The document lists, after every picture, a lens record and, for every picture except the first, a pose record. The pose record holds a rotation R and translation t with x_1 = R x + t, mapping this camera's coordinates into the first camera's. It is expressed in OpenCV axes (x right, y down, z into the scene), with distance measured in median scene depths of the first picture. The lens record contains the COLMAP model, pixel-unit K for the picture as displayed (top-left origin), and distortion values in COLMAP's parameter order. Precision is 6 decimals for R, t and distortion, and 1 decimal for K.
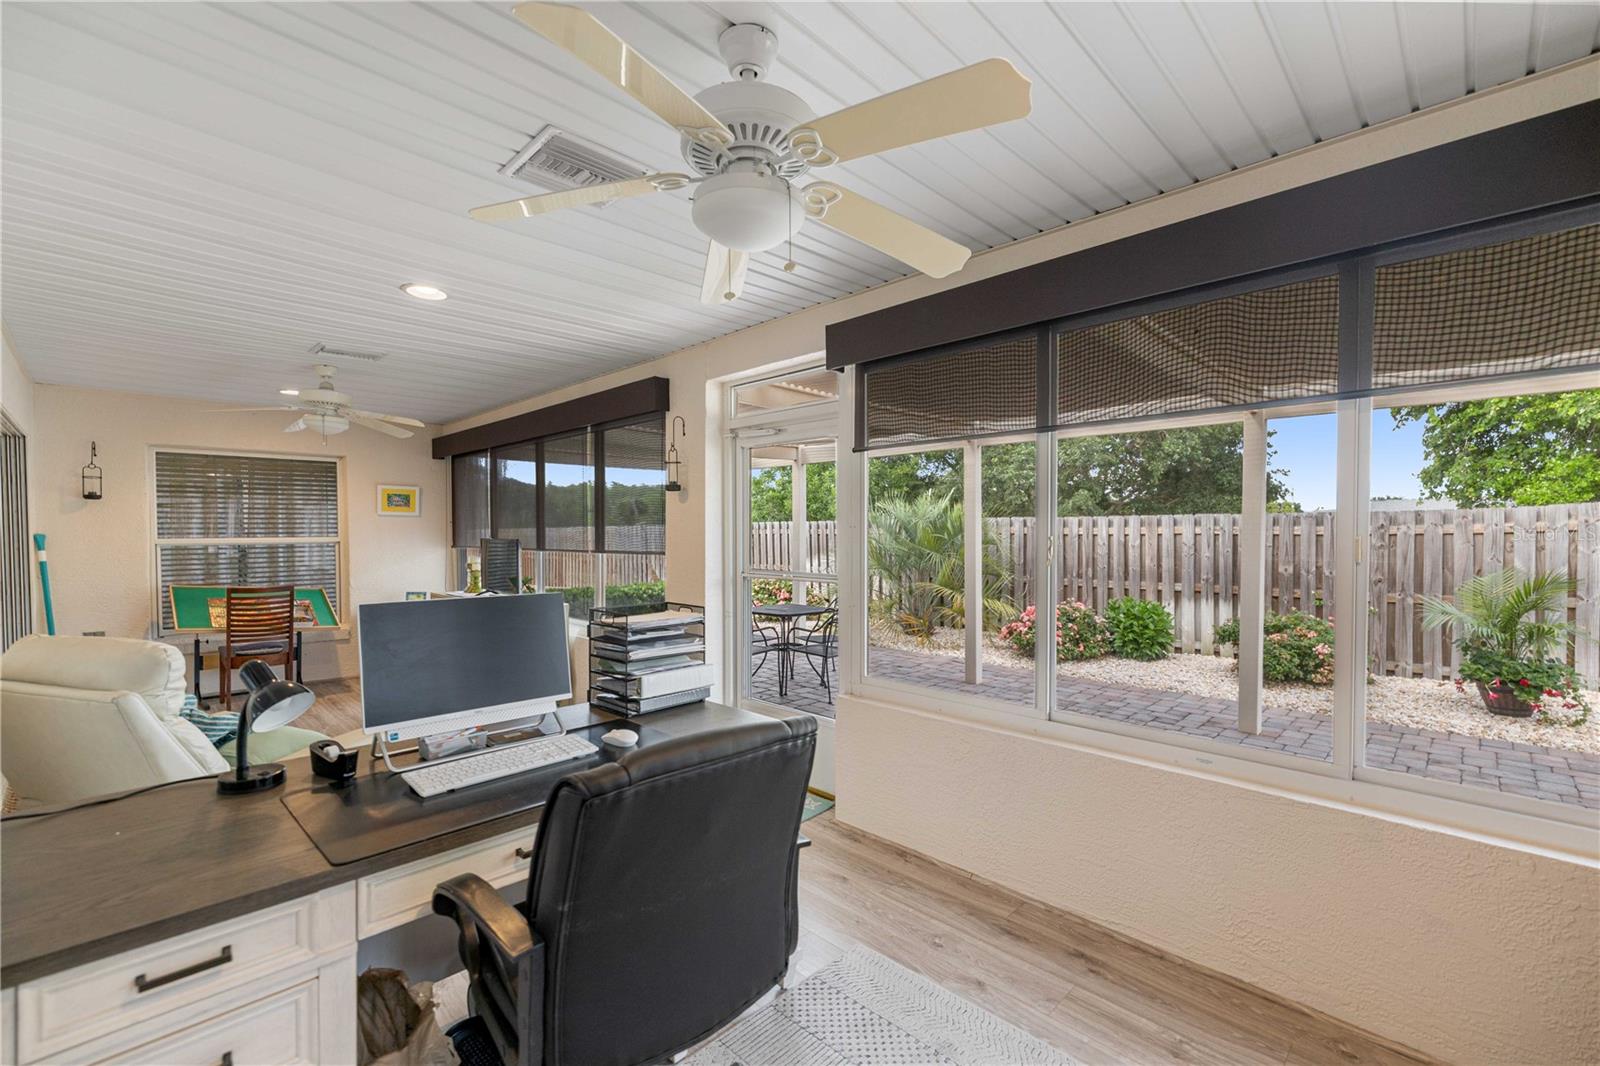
lens RADIAL K [[677.1, 0, 803.2], [0, 677.1, 544.1], [0, 0, 1]] dist [0.004175, -0.001324]
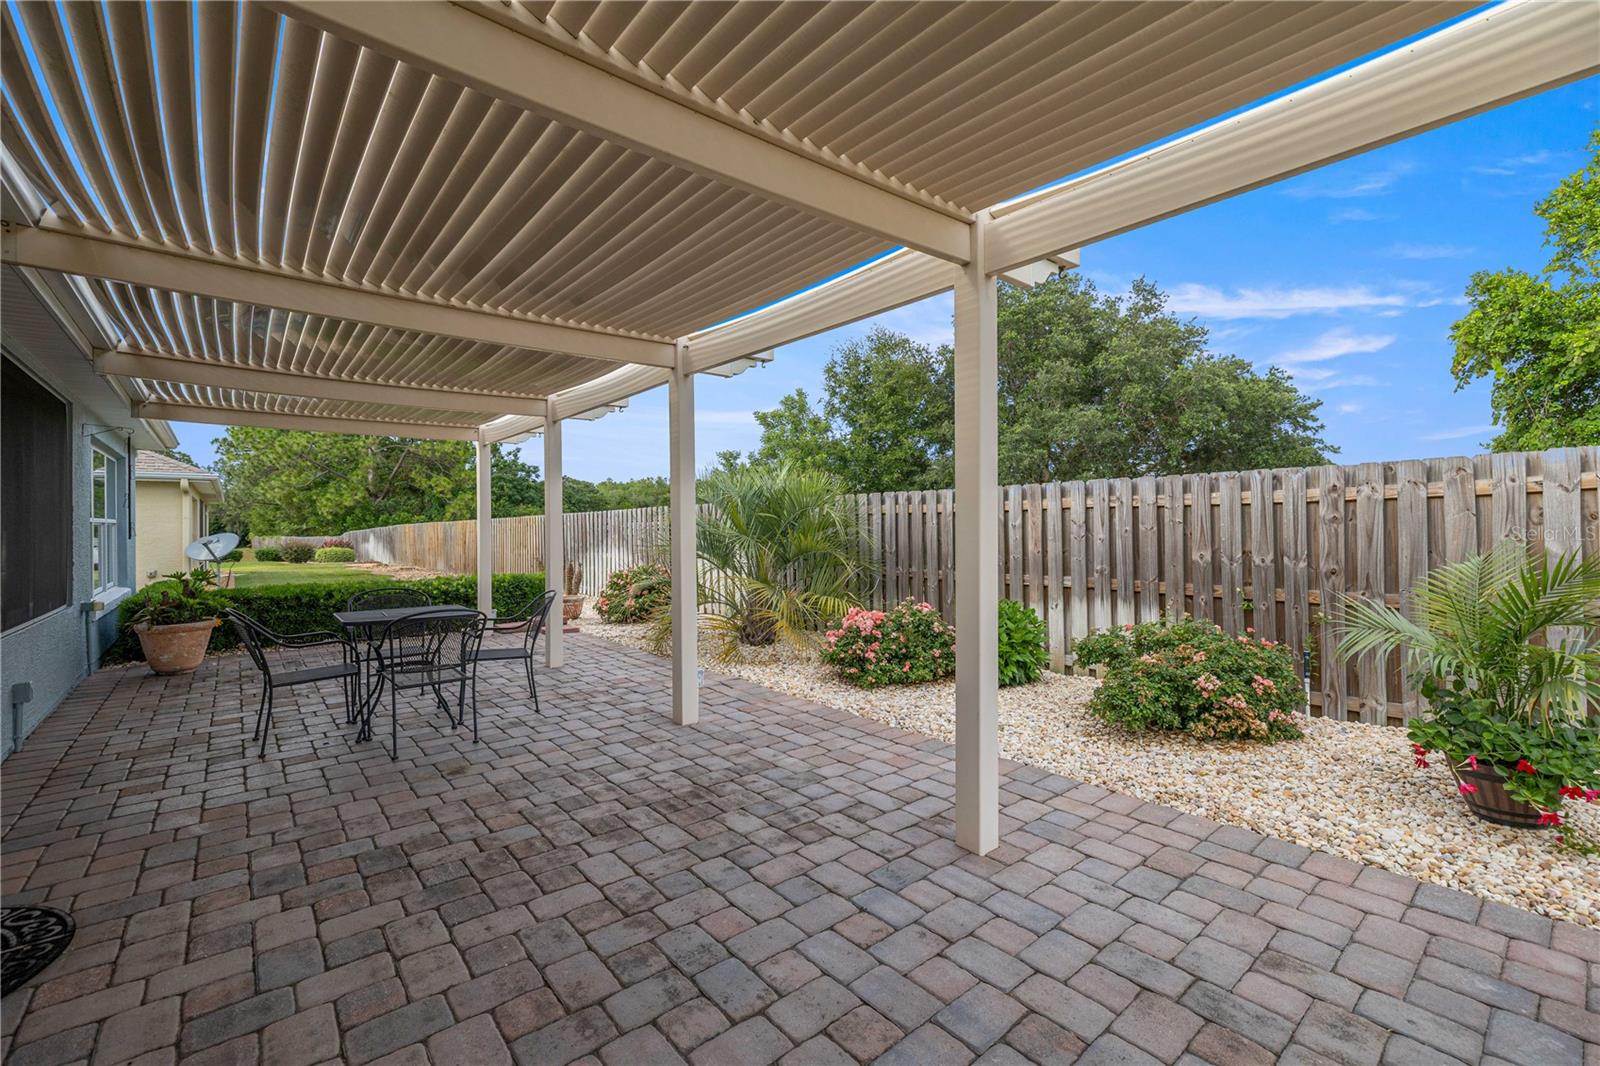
lens RADIAL K [[677.1, 0, 797.2], [0, 677.1, 520.4], [0, 0, 1]] dist [0.004175, -0.001324]
pose [[0.996056, -0.007022, -0.088453, 0.400705], [0.004575, 0.999602, -0.027845, 0.020550], [0.088614, 0.027330, 0.995691, 0.310158]]
